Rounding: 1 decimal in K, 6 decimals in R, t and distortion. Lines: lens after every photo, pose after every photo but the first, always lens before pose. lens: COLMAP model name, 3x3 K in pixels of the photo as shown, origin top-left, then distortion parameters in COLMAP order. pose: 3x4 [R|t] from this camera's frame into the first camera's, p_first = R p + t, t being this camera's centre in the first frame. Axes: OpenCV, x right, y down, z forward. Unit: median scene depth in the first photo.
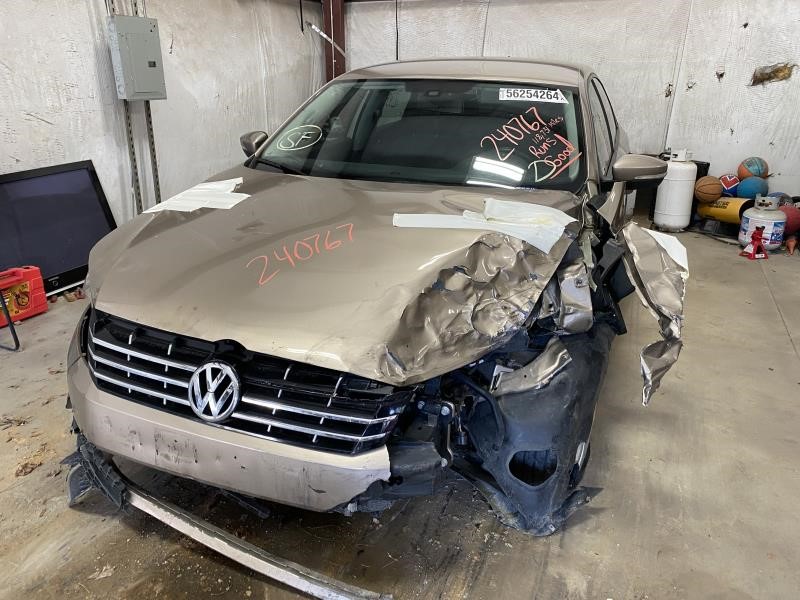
lens RADIAL K [[616.7, 0, 397.2], [0, 616.7, 302.2], [0, 0, 1]] dist [0.004257, -0.009699]
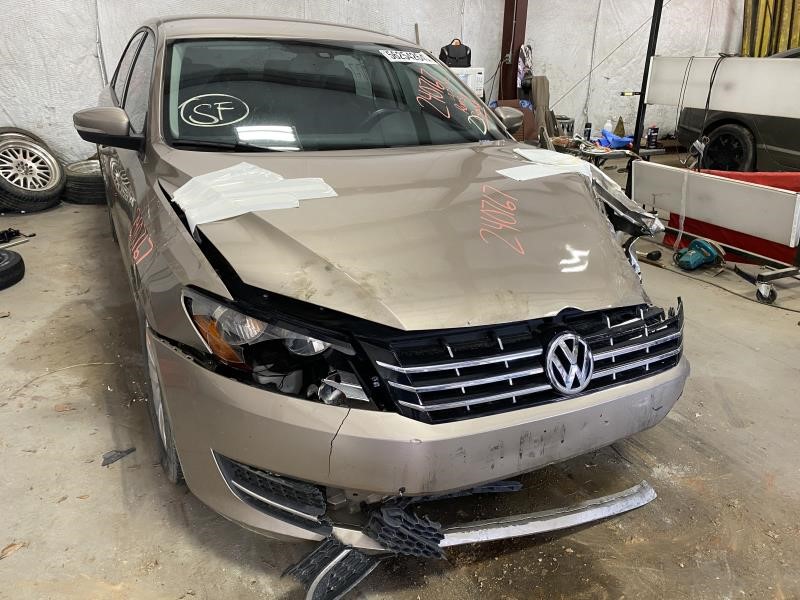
lens RADIAL K [[616.7, 0, 399.0], [0, 616.7, 298.5], [0, 0, 1]] dist [0.004257, -0.009699]
pose [[0.652085, -0.256457, 0.713452, -1.074630], [0.219460, 0.964612, 0.146155, -0.146479], [-0.725687, 0.061268, 0.685291, 0.491786]]
